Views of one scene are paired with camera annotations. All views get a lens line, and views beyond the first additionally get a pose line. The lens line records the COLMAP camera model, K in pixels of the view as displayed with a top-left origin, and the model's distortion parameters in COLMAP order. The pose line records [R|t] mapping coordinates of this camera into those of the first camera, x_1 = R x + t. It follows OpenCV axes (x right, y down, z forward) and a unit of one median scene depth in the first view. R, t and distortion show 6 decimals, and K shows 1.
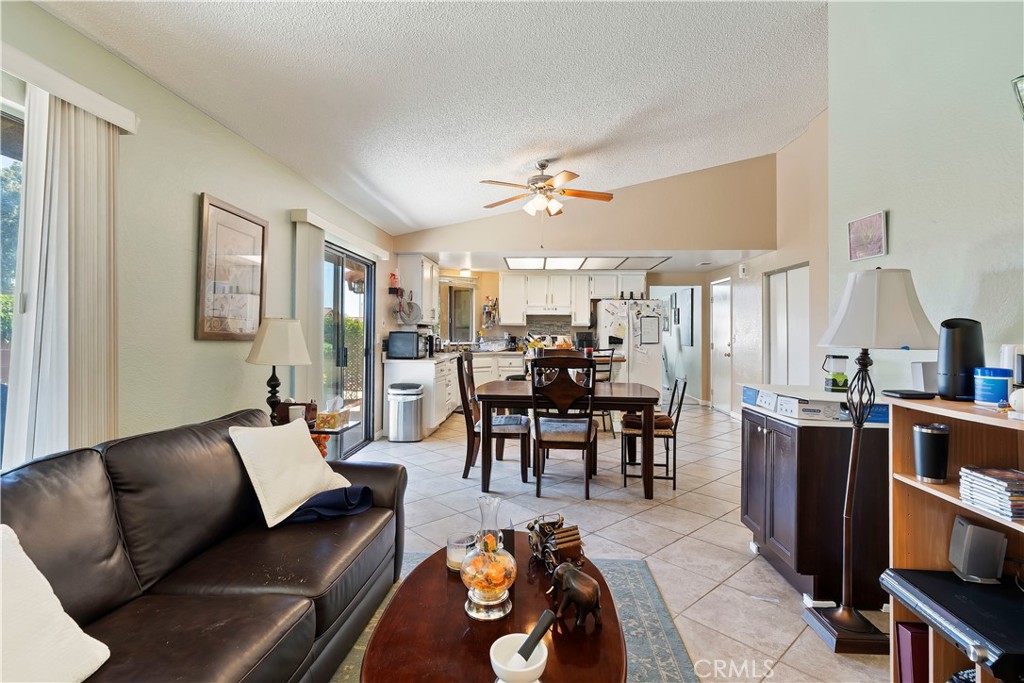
lens RADIAL K [[477.8, 0, 516.7], [0, 477.8, 335.5], [0, 0, 1]] dist [-0.010115, 0.000185]
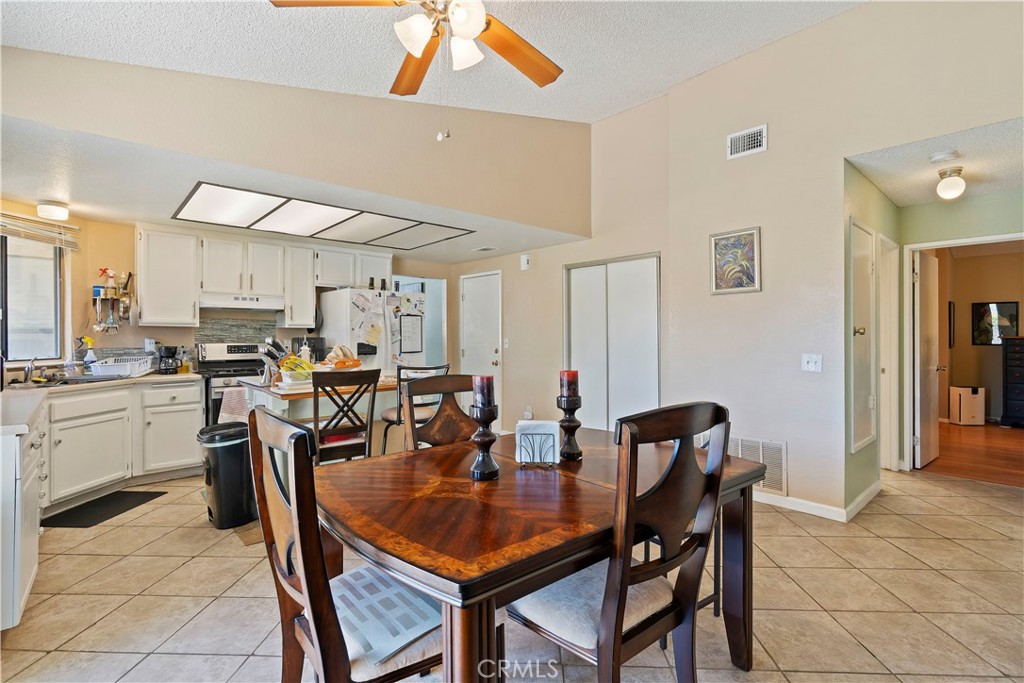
lens RADIAL K [[477.8, 0, 516.7], [0, 477.8, 335.5], [0, 0, 1]] dist [-0.010115, 0.000185]
pose [[0.715382, -0.006165, 0.698706, -0.103796], [0.012158, 0.999920, -0.003625, -0.003997], [-0.698628, 0.011088, 0.715399, 0.350569]]
